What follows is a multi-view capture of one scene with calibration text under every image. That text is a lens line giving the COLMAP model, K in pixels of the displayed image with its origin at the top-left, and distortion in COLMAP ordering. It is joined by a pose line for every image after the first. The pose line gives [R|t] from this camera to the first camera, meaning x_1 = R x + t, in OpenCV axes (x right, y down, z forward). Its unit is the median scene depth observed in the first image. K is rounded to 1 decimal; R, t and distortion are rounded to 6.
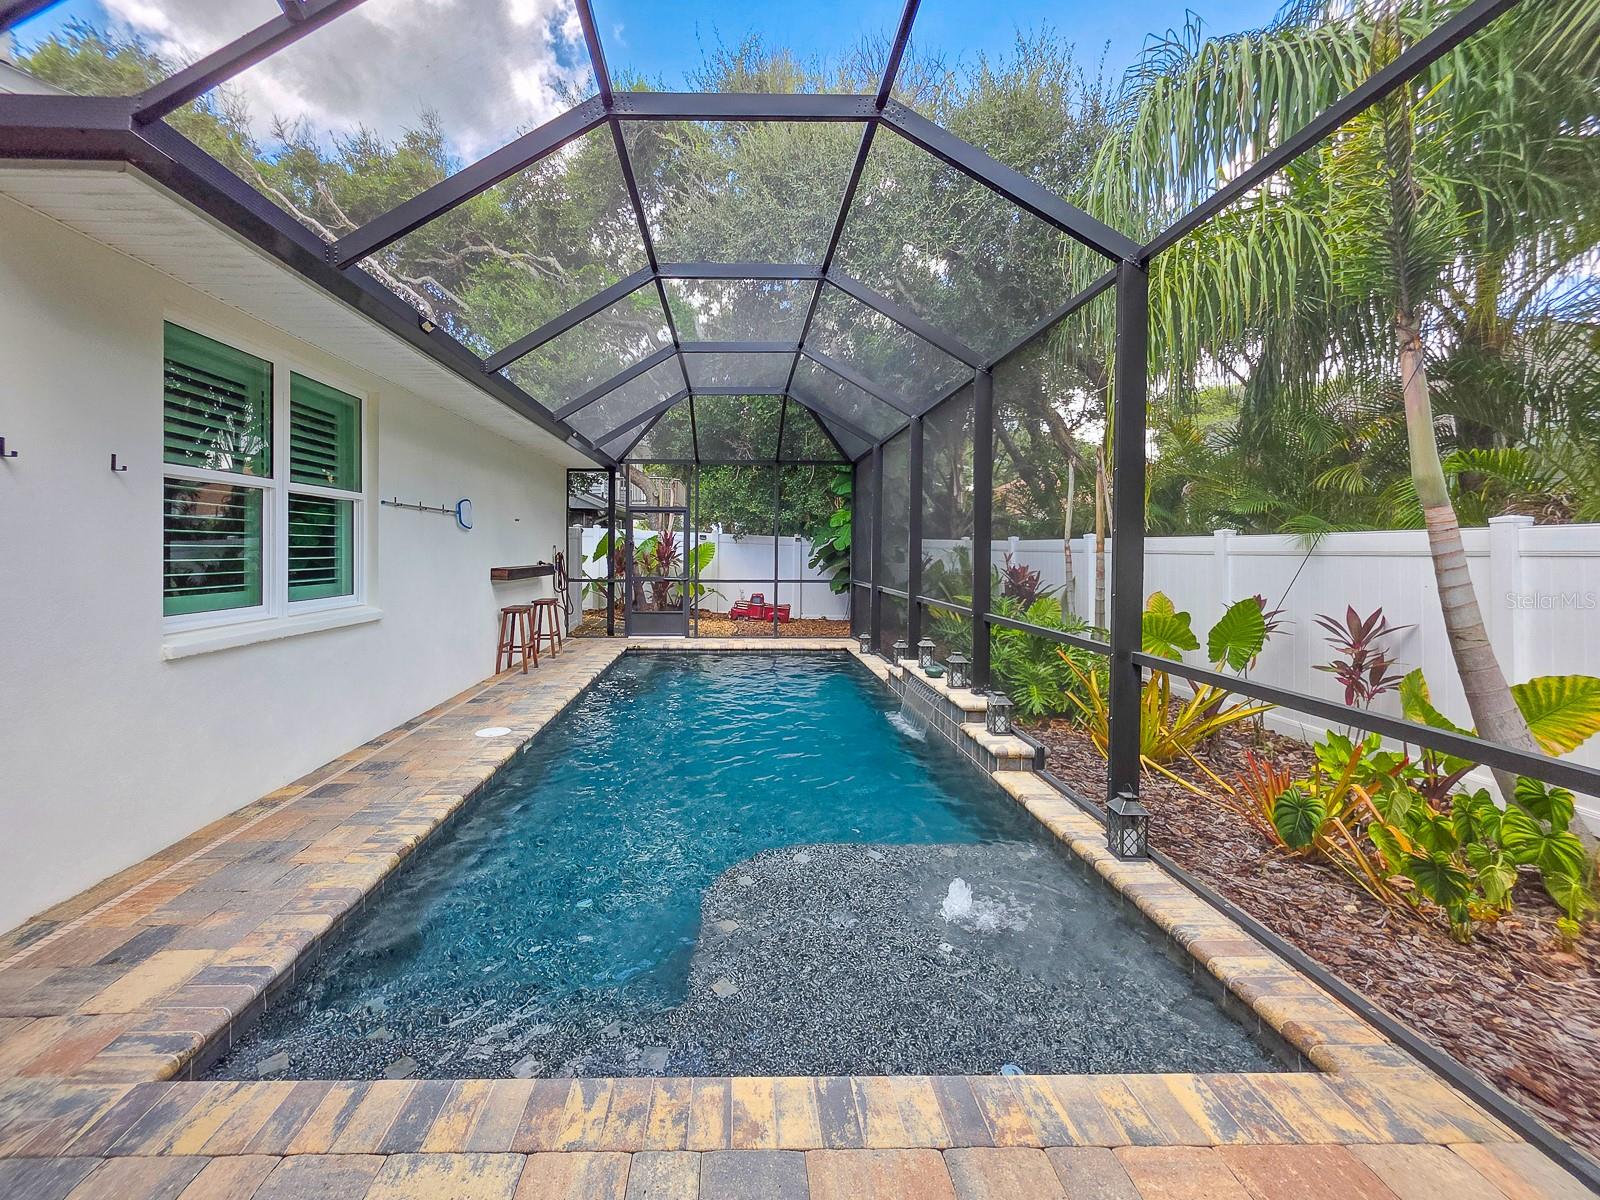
lens RADIAL K [[668.4, 0, 747.4], [0, 668.4, 547.9], [0, 0, 1]] dist [-0.001217, 0.000133]
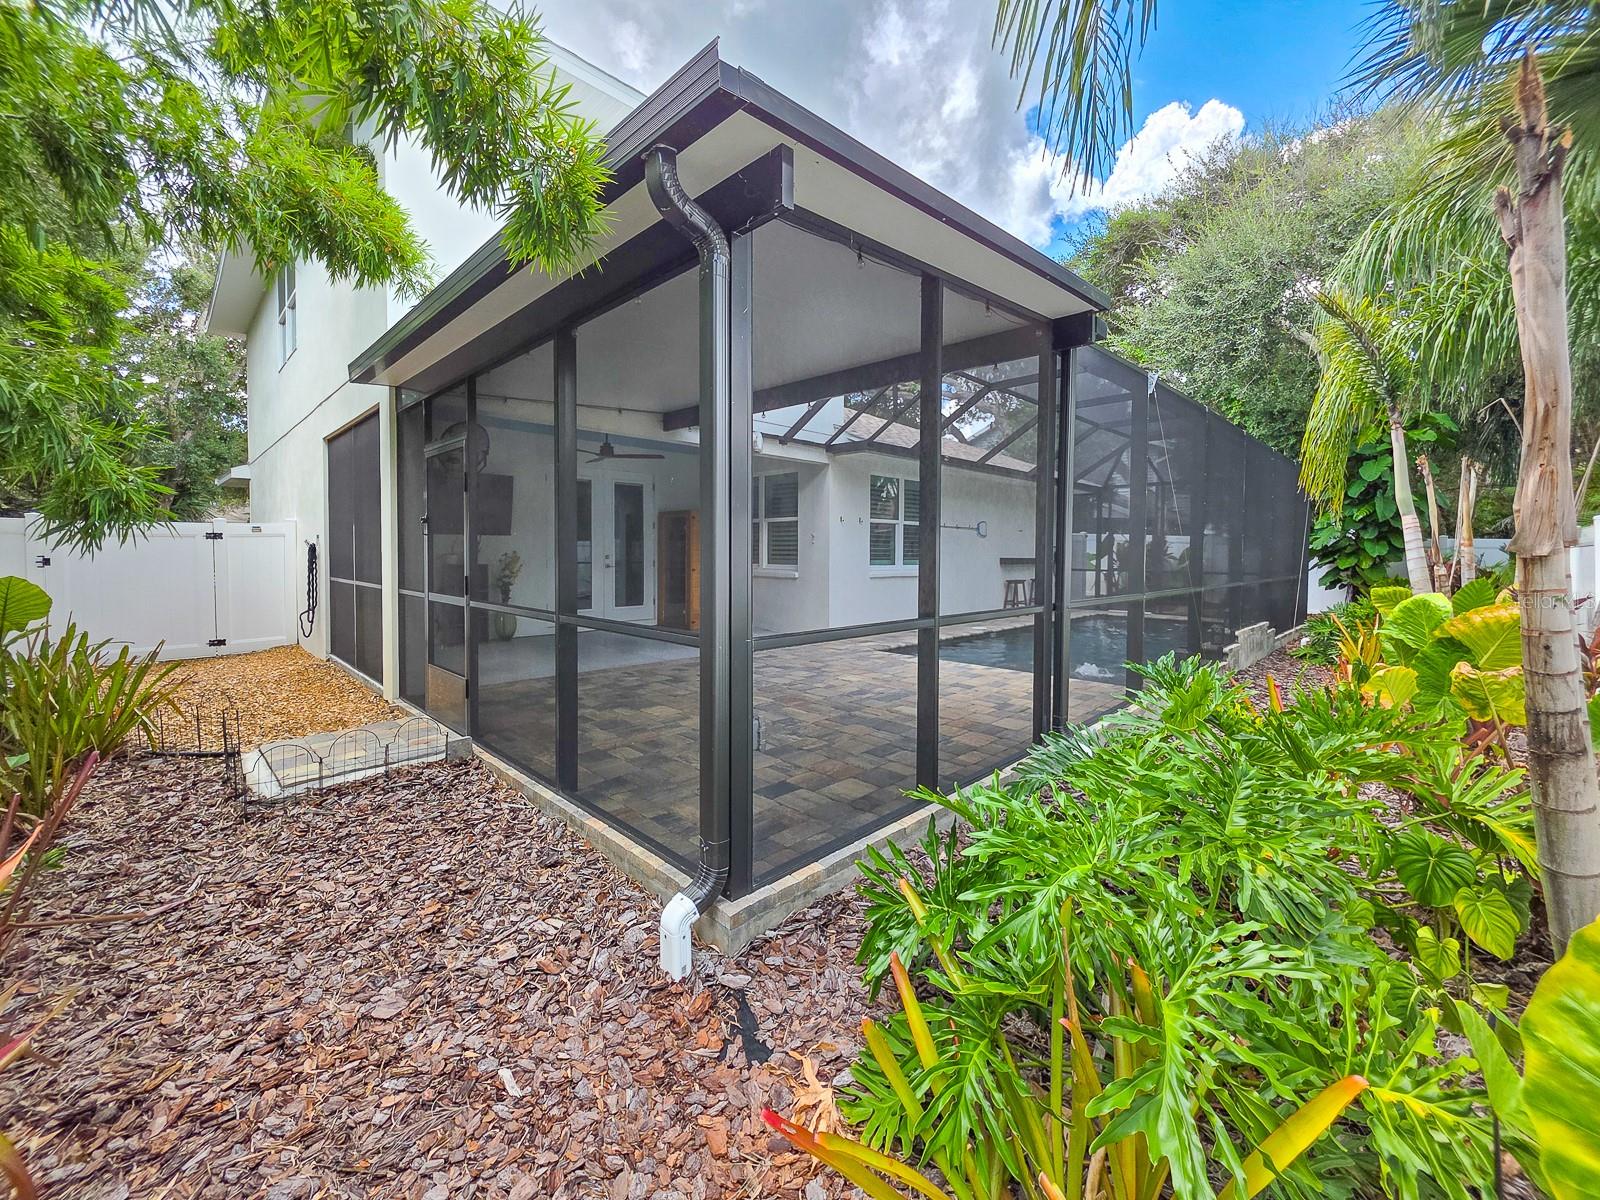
lens RADIAL K [[654.1, 0, 794.8], [0, 654.1, 601.2], [0, 0, 1]] dist [0.000522, 0.000041]
pose [[0.683429, 0.050883, -0.728241, 0.811772], [-0.002380, 0.997718, 0.067478, 0.041541], [0.730013, -0.044383, 0.681991, -0.973095]]
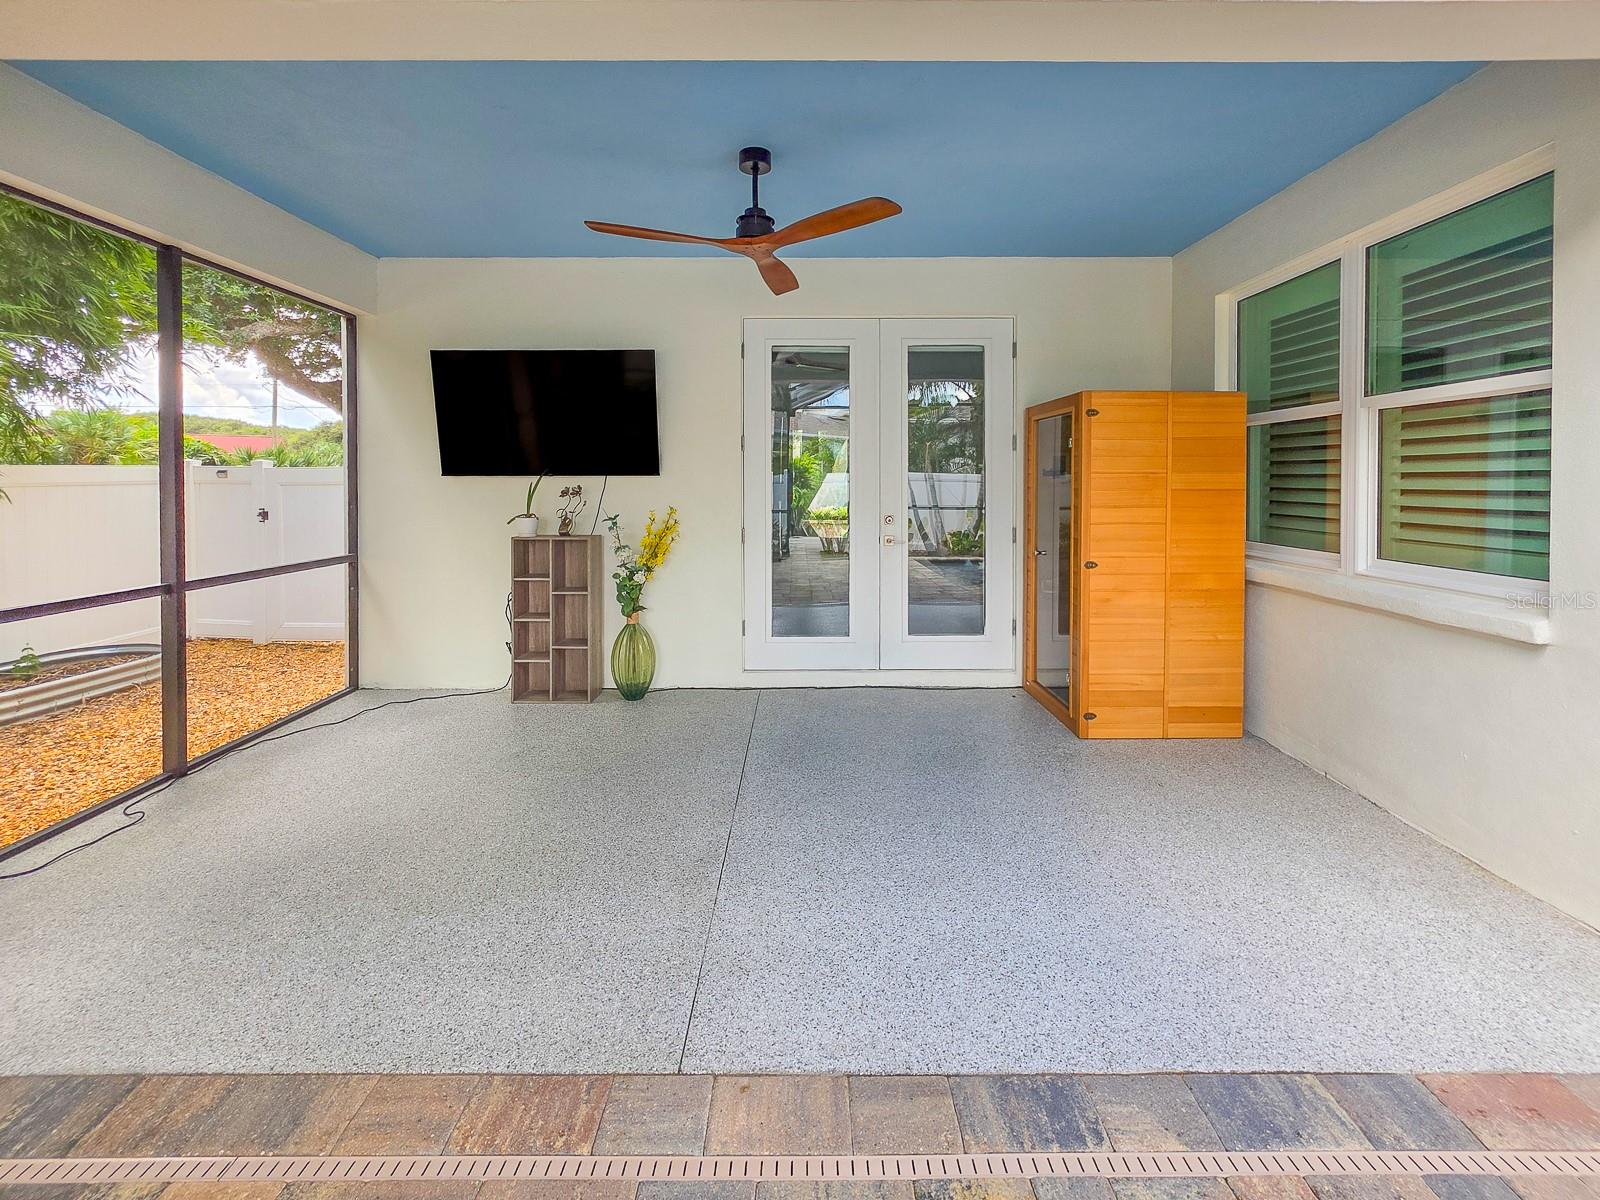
lens RADIAL K [[685.6, 0, 804.2], [0, 685.6, 494.6], [0, 0, 1]] dist [0.000850, 0.000234]
pose [[-0.019604, 0.010829, -0.999749, -0.211211], [0.002270, 0.999939, 0.010786, -0.002283], [0.999805, -0.002058, -0.019627, -0.056308]]
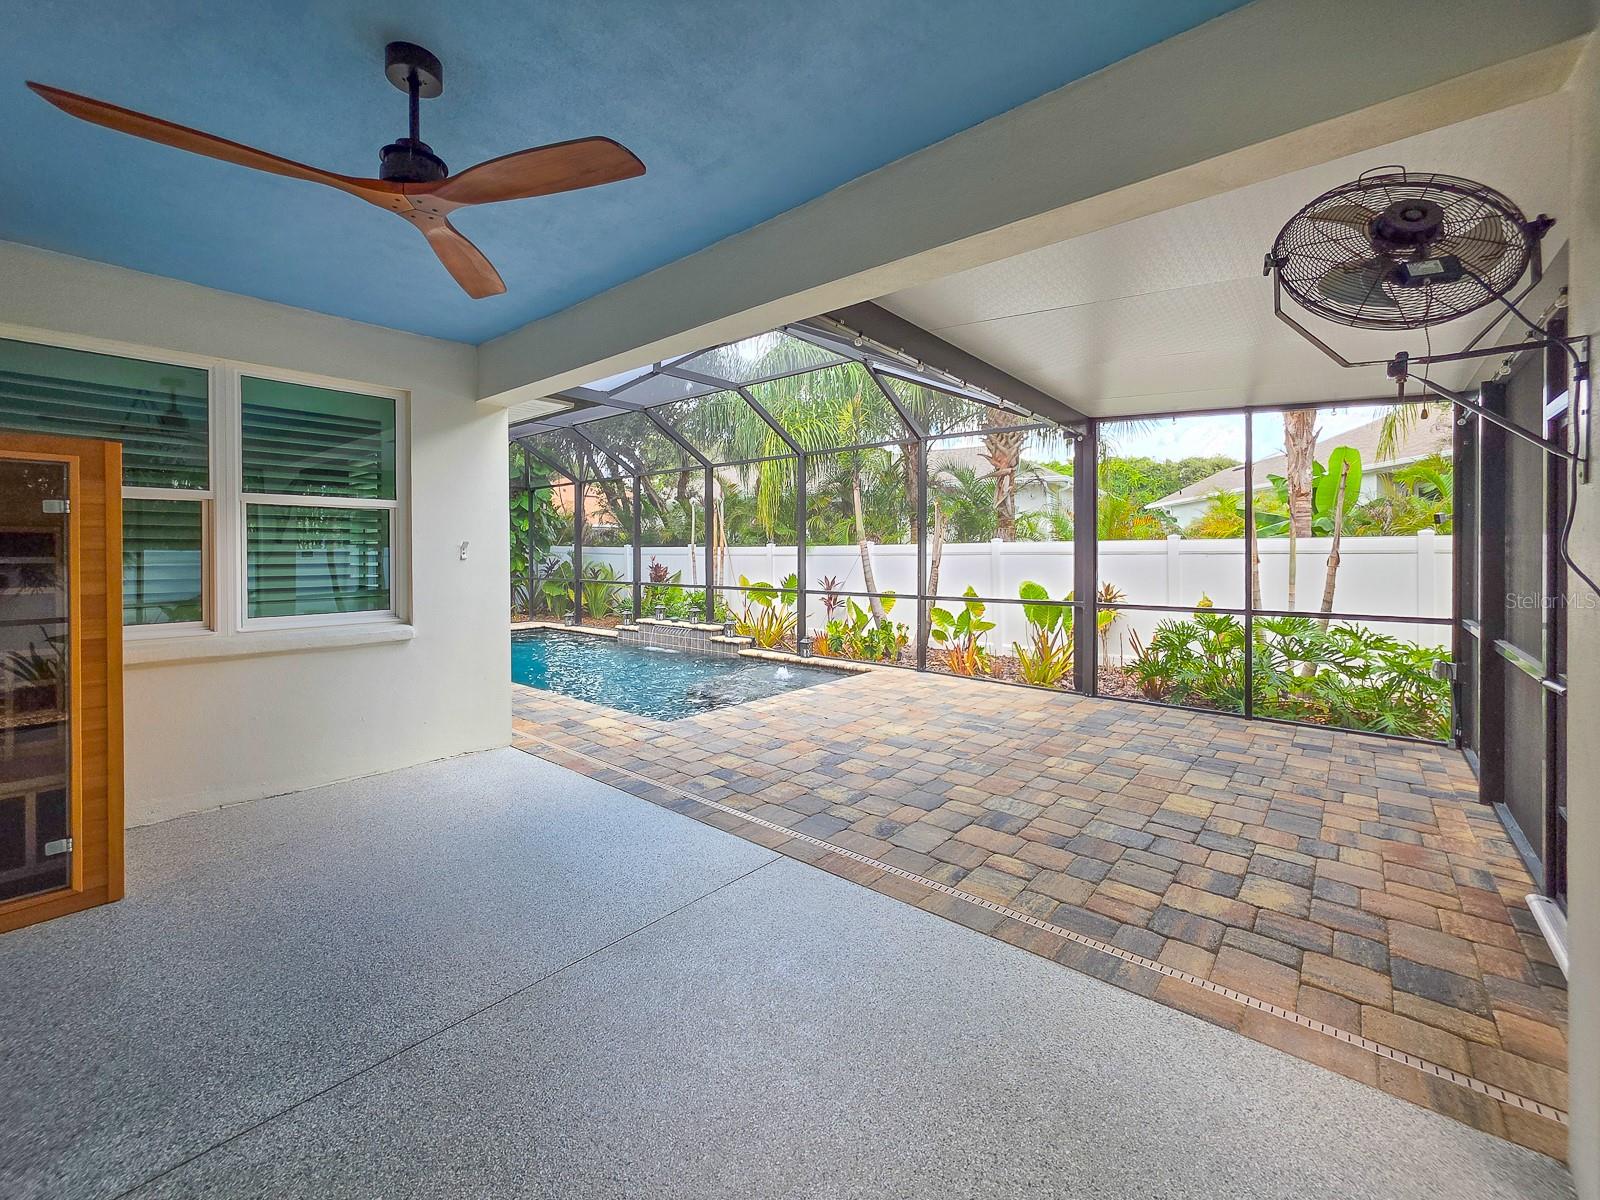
lens RADIAL K [[667.5, 0, 797.2], [0, 667.5, 554.0], [0, 0, 1]] dist [-0.002180, -0.000100]
pose [[0.662631, -0.011131, 0.748863, -1.020666], [0.006660, 0.999938, 0.008970, -0.014973], [-0.748917, -0.000956, 0.662664, -0.565881]]
